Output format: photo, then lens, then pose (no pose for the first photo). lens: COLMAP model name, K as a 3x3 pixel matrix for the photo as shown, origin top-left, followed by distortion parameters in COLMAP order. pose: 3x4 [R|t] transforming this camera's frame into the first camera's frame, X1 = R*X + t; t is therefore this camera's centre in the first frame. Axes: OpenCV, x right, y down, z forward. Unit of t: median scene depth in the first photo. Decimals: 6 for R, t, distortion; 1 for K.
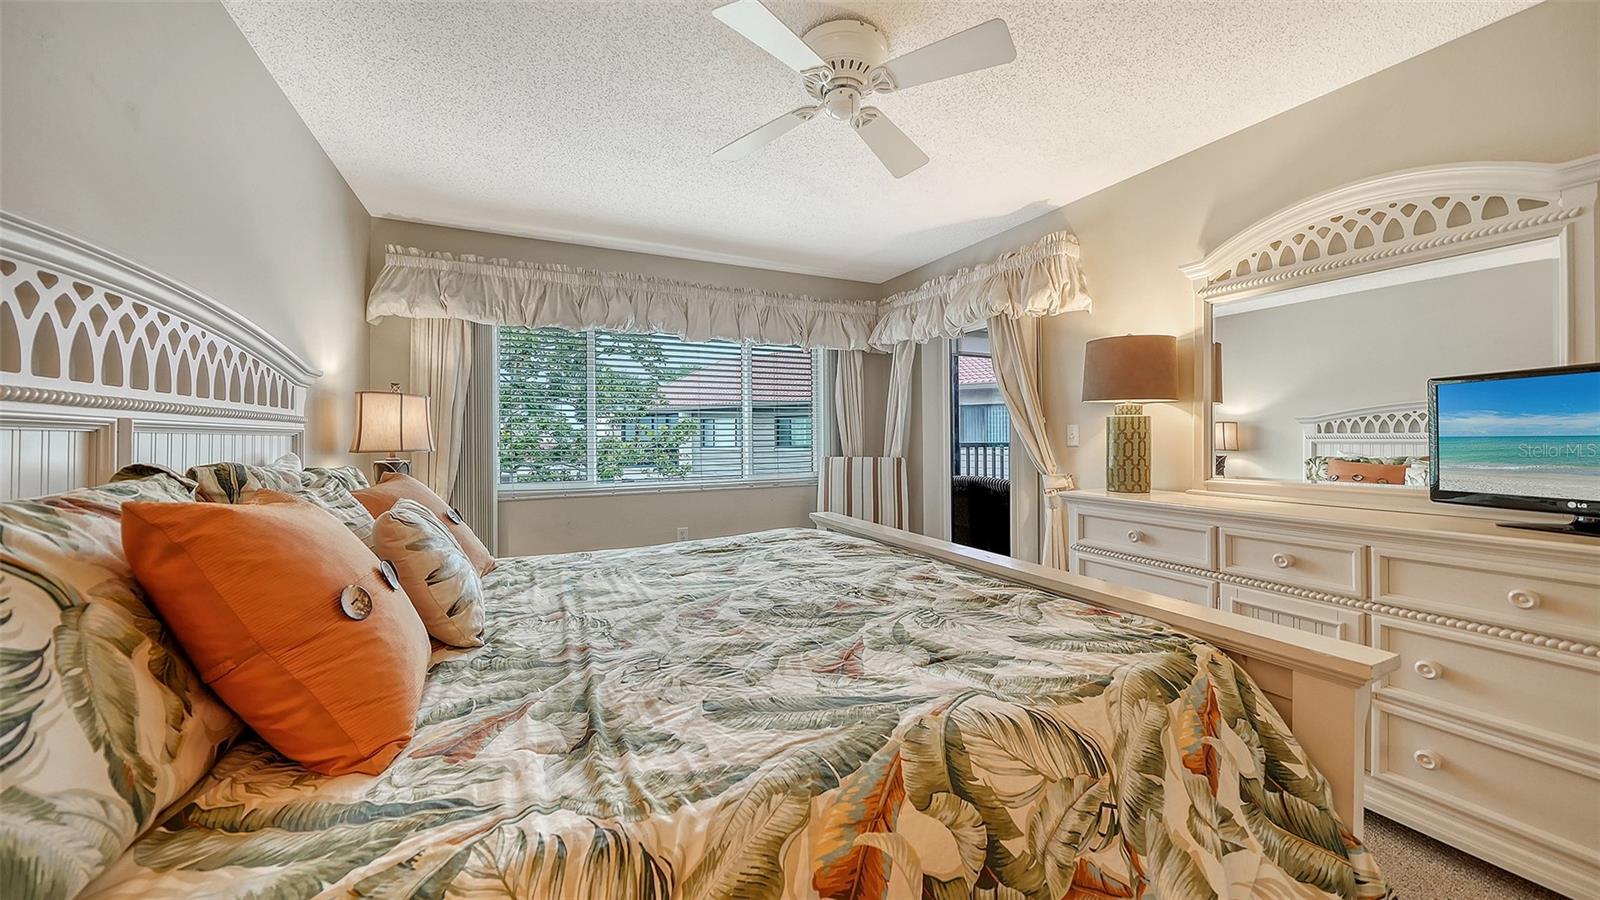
lens RADIAL K [[554.2, 0, 771.7], [0, 554.2, 438.0], [0, 0, 1]] dist [-0.004513, 0.000529]
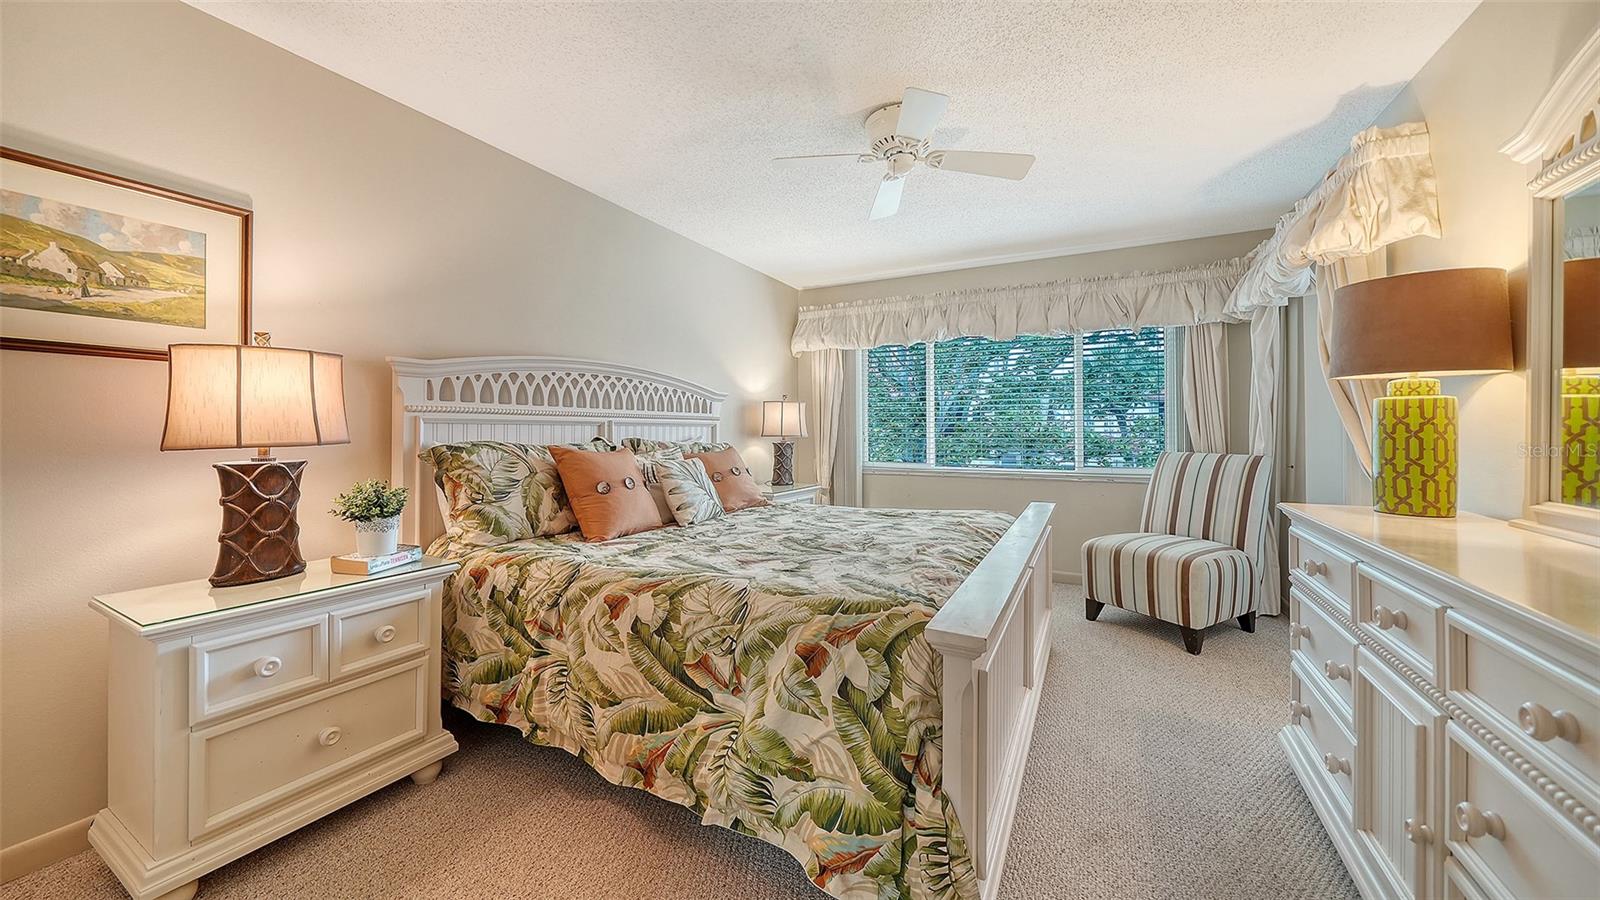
lens RADIAL K [[554.2, 0, 806.4], [0, 554.2, 433.7], [0, 0, 1]] dist [-0.004513, 0.000529]
pose [[0.614630, 0.011235, -0.788736, 0.731600], [-0.003996, 0.999930, 0.011130, -0.002108], [0.788805, -0.003689, 0.614632, 0.037098]]
